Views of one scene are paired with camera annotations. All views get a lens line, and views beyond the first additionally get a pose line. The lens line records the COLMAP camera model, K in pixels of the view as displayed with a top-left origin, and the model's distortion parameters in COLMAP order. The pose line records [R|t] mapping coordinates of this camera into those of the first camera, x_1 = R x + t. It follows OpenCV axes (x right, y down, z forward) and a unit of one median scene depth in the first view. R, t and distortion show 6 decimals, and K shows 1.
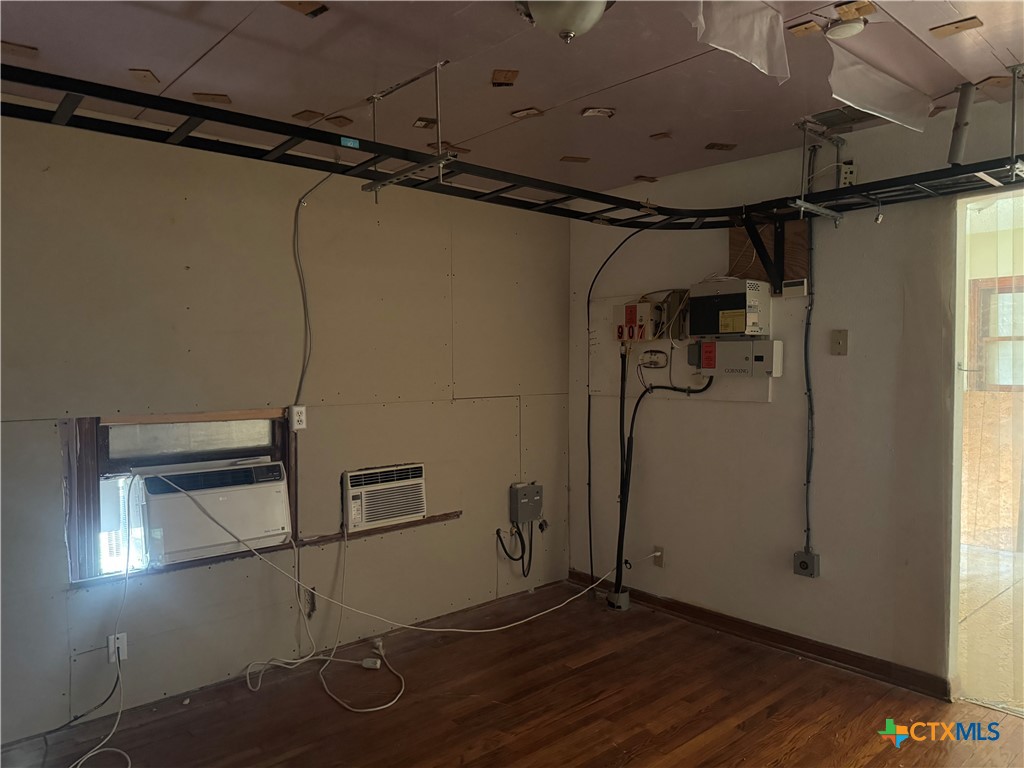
lens RADIAL K [[720.3, 0, 511.5], [0, 720.3, 379.1], [0, 0, 1]] dist [-0.005696, -0.003005]
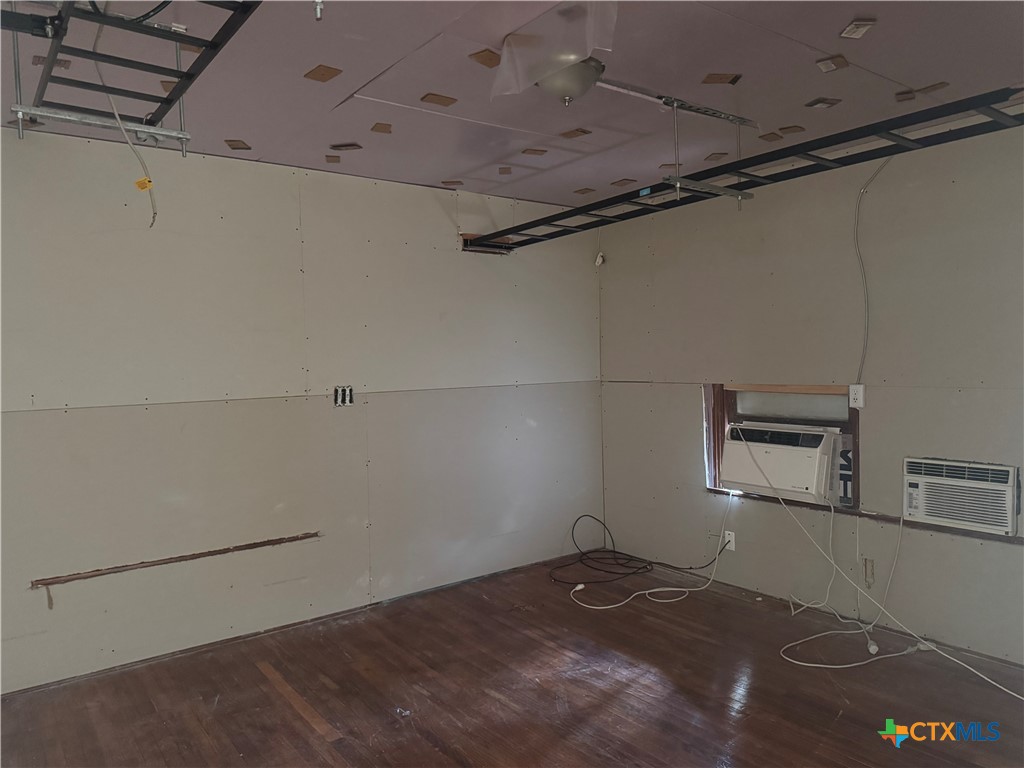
lens RADIAL K [[720.3, 0, 512.1], [0, 720.3, 388.7], [0, 0, 1]] dist [-0.005696, -0.003005]
pose [[-0.083209, 0.055348, -0.994994, 0.866448], [0.002691, 0.998465, 0.055316, -0.019400], [0.996529, 0.001925, -0.083230, 0.621196]]
